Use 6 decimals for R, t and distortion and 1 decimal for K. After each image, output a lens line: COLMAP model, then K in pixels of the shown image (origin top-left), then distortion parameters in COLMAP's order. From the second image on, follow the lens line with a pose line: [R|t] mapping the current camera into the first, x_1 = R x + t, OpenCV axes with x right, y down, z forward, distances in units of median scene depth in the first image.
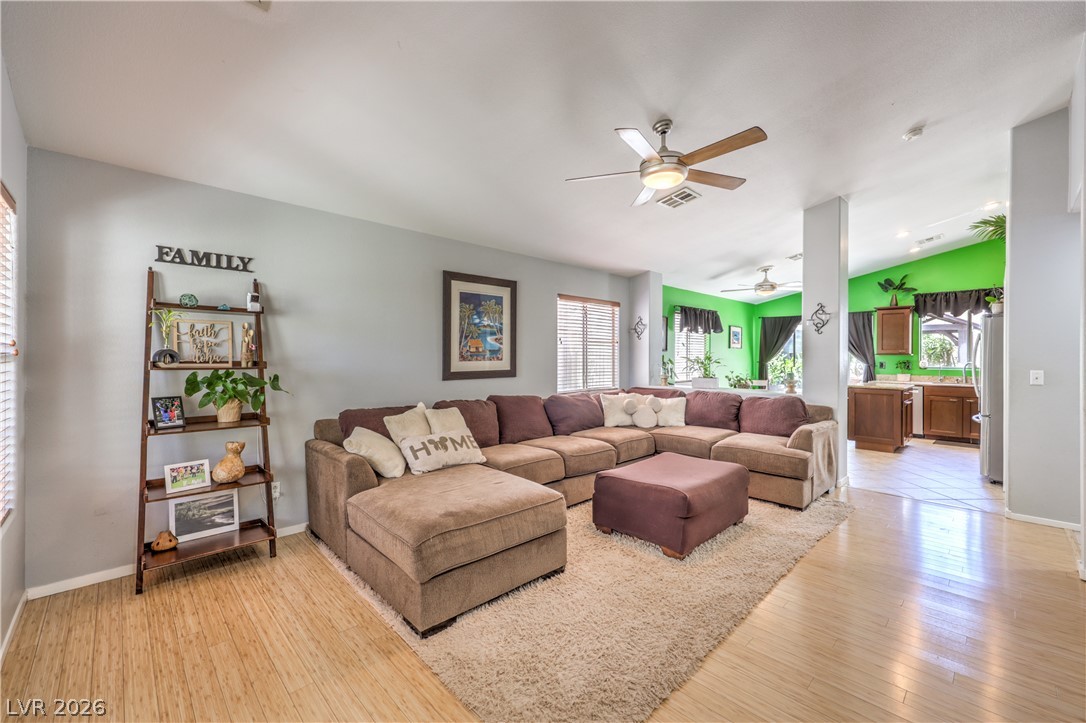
lens RADIAL K [[443.3, 0, 551.5], [0, 443.3, 358.6], [0, 0, 1]] dist [0.000615, -0.000035]
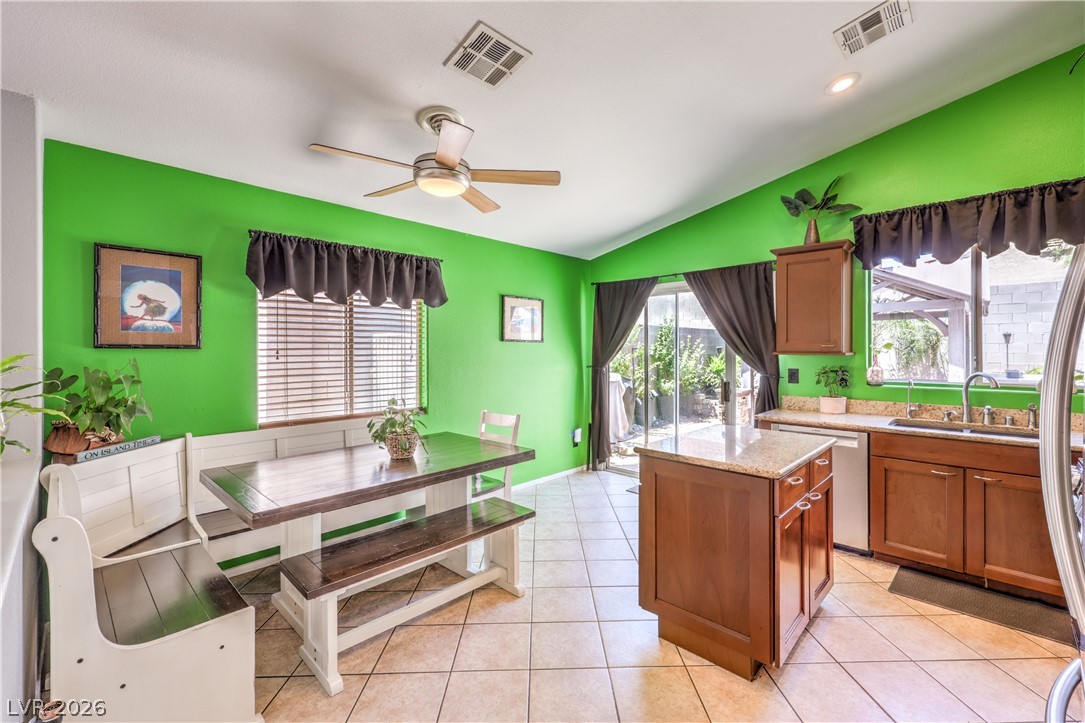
lens RADIAL K [[461.8, 0, 556.9], [0, 461.8, 350.2], [0, 0, 1]] dist [0.002139, 0.000132]
pose [[0.999147, -0.002009, 0.041255, 0.505882], [0.002156, 0.999992, -0.003503, -0.011579], [-0.041248, 0.003589, 0.999143, 0.555389]]
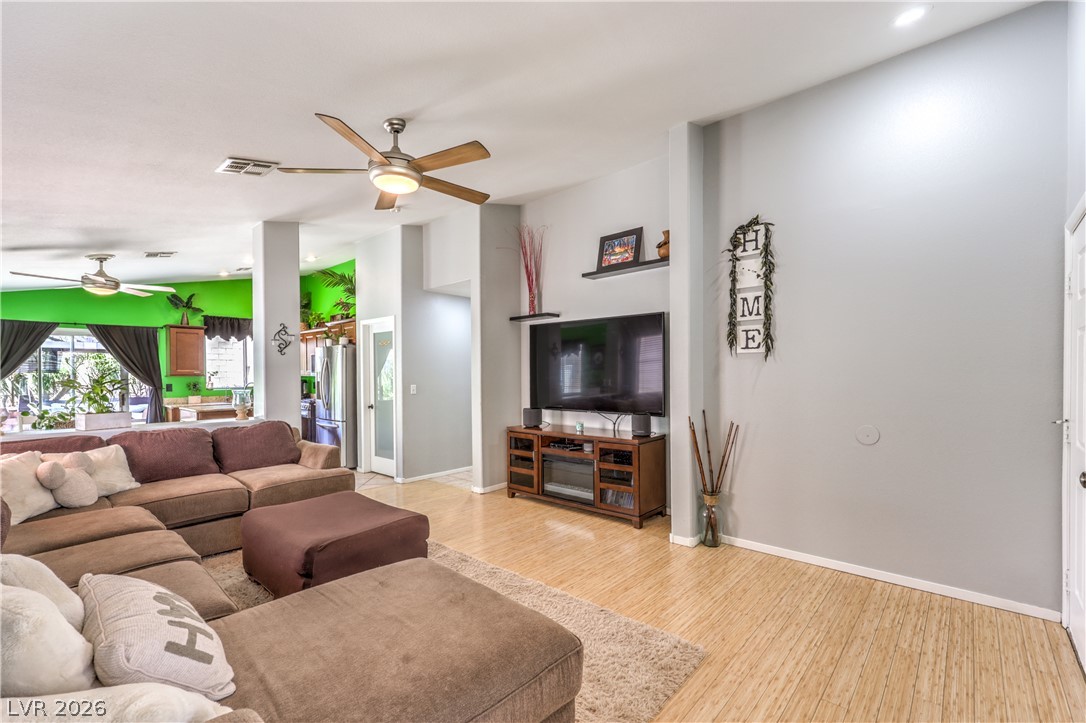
lens RADIAL K [[470.3, 0, 544.5], [0, 470.3, 378.8], [0, 0, 1]] dist [0.000688, -0.000038]
pose [[-0.049363, -0.011580, 0.998714, -0.280037], [0.014233, 0.999823, 0.012297, -0.004345], [-0.998679, 0.014822, -0.049189, 0.289192]]
